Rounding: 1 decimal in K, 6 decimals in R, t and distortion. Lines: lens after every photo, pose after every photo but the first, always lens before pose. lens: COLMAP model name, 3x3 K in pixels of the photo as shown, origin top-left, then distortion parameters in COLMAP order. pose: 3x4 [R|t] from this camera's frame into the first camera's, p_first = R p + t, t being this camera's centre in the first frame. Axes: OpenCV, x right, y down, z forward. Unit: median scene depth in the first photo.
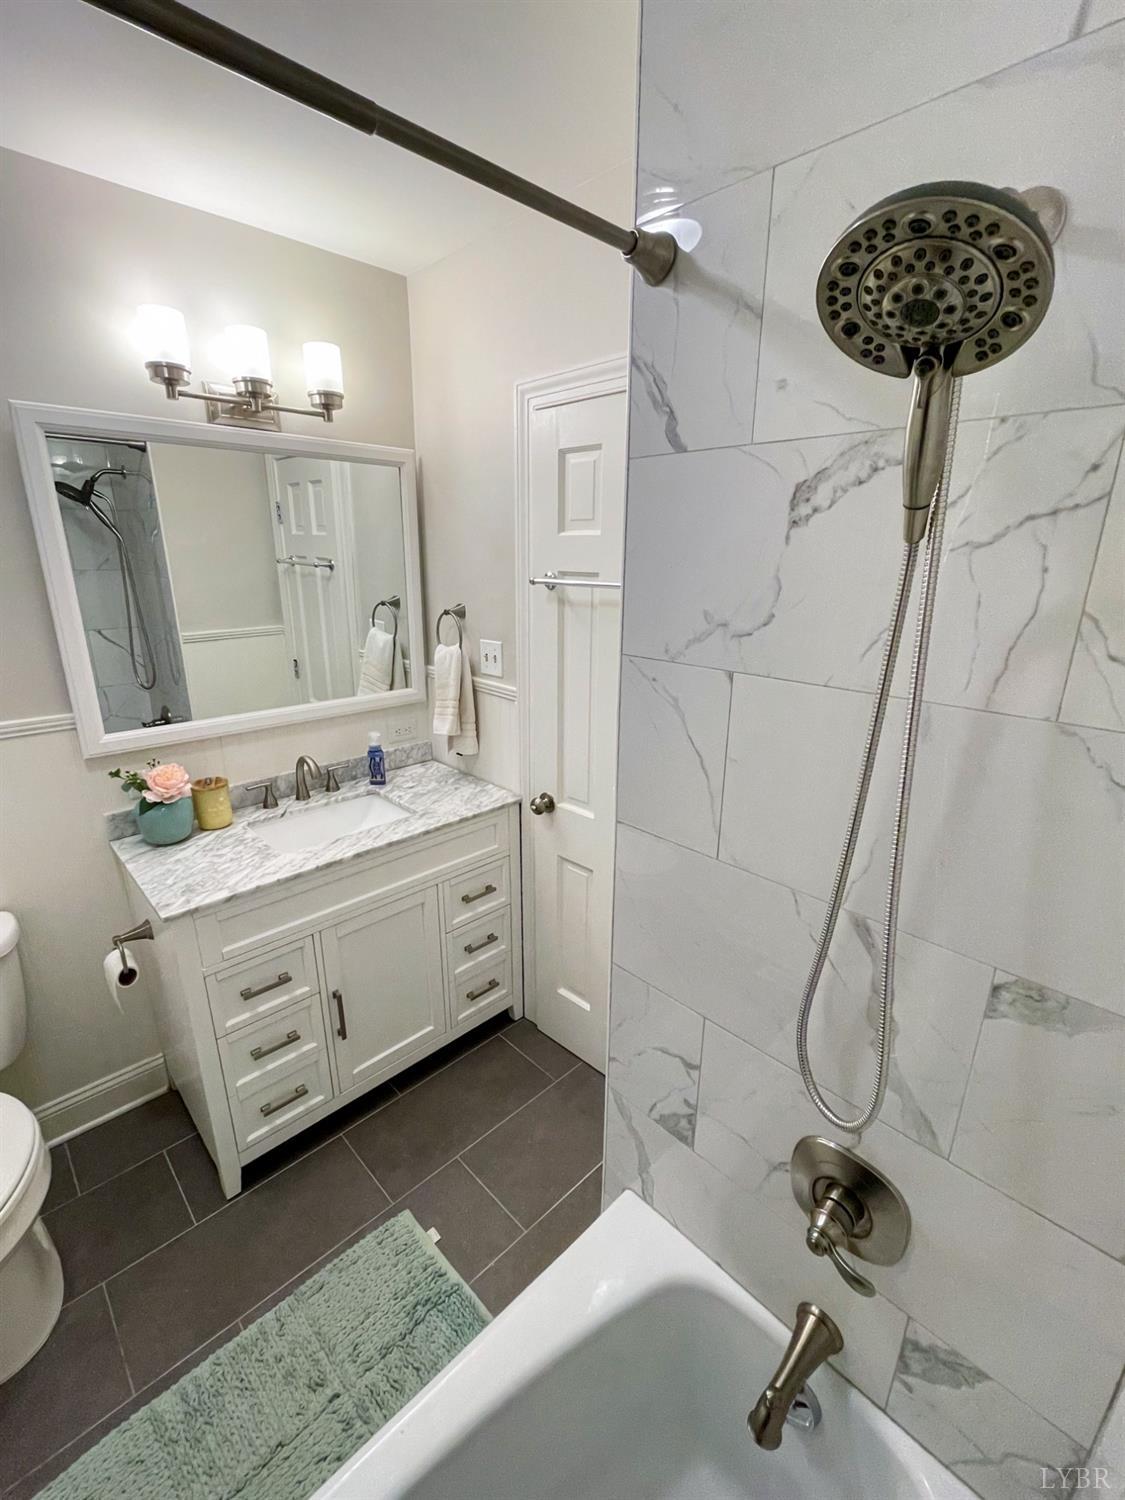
lens RADIAL K [[637.6, 0, 561.3], [0, 637.6, 754.2], [0, 0, 1]] dist [-0.014170, -0.000522]
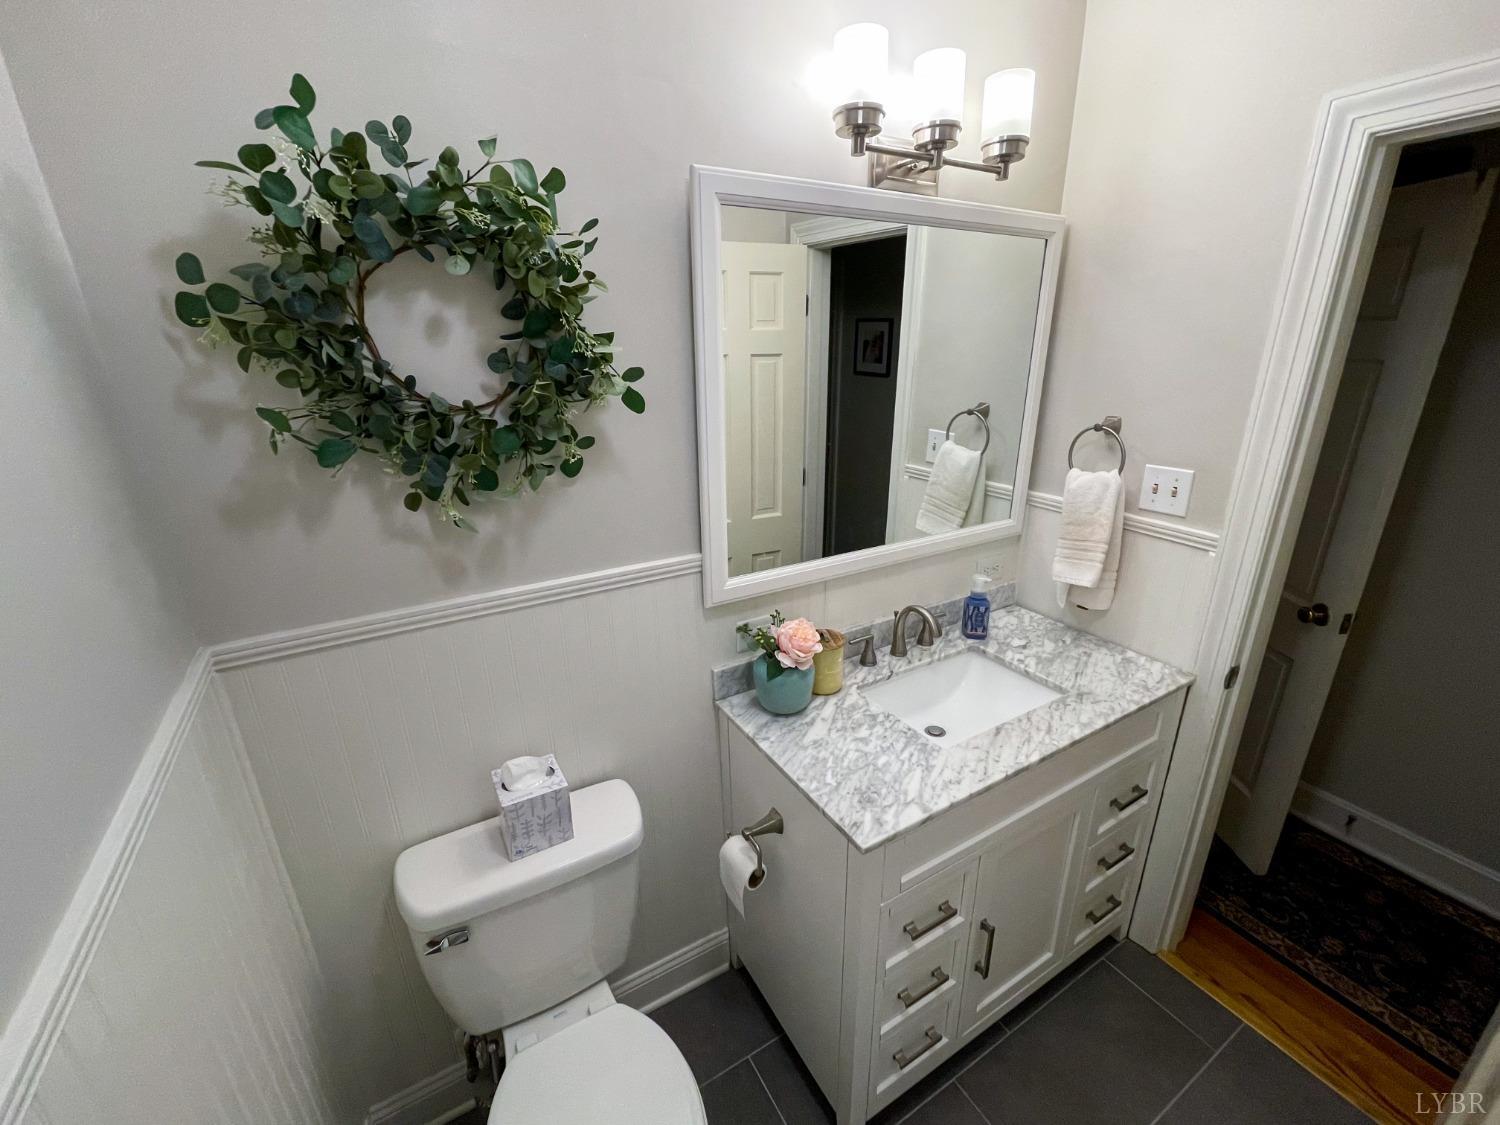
lens RADIAL K [[617.6, 0, 754.3], [0, 617.6, 563.4], [0, 0, 1]] dist [-0.005620, -0.000360]
pose [[0.970075, 0.057740, -0.235840, -0.422004], [-0.049113, 0.997897, 0.042295, -0.074980], [0.237787, -0.029446, 0.970871, 0.183631]]
